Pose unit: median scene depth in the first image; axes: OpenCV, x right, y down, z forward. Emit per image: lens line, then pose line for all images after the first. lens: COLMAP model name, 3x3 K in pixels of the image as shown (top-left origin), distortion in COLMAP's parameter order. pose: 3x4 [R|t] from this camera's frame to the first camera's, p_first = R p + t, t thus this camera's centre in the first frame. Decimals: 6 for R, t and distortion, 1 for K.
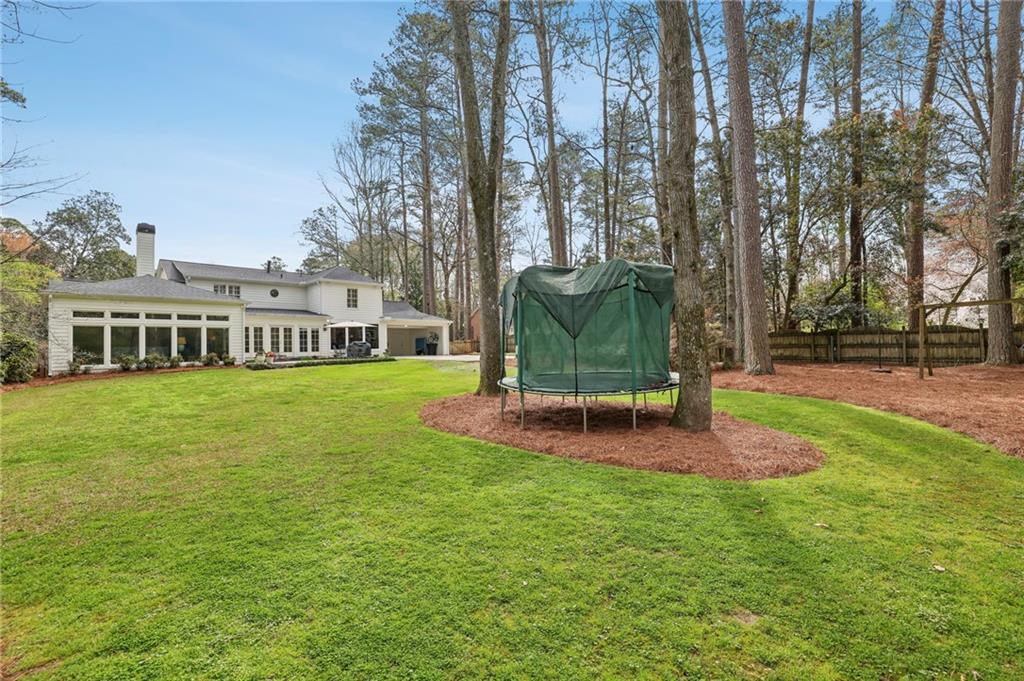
lens RADIAL K [[443.0, 0, 512.4], [0, 443.0, 341.1], [0, 0, 1]] dist [-0.029903, 0.000889]
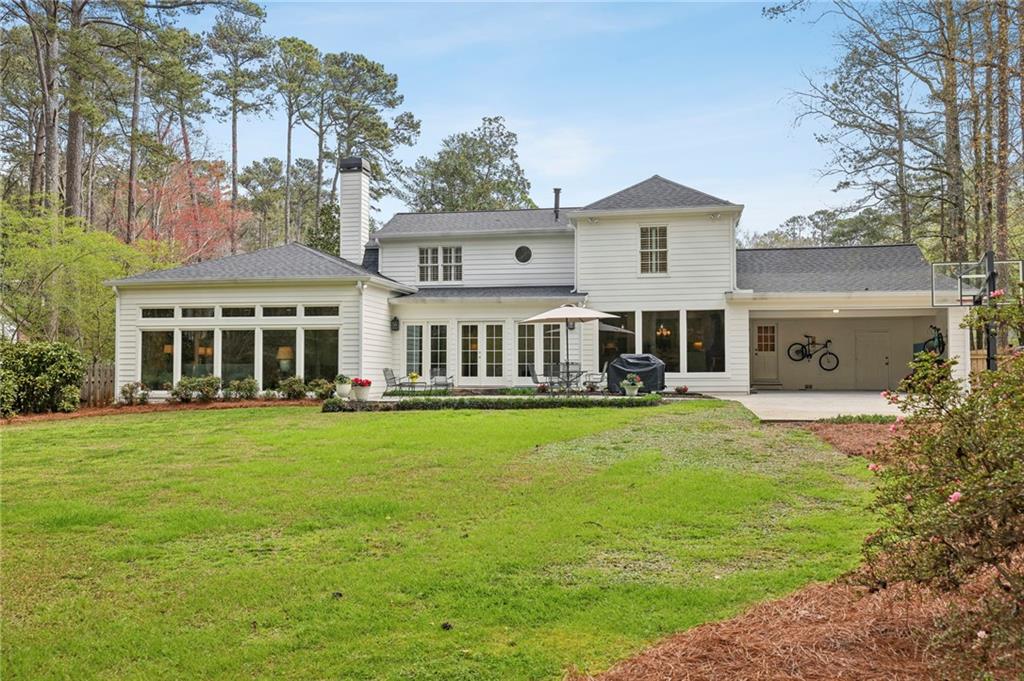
lens RADIAL K [[929.9, 0, 512.0], [0, 929.9, 340.5], [0, 0, 1]] dist [0.001999, 0.000000]
pose [[0.537888, -0.009520, -0.842963, 0.365763], [0.001435, 0.999945, -0.010378, -0.003414], [0.843015, 0.004373, 0.537872, 0.505049]]
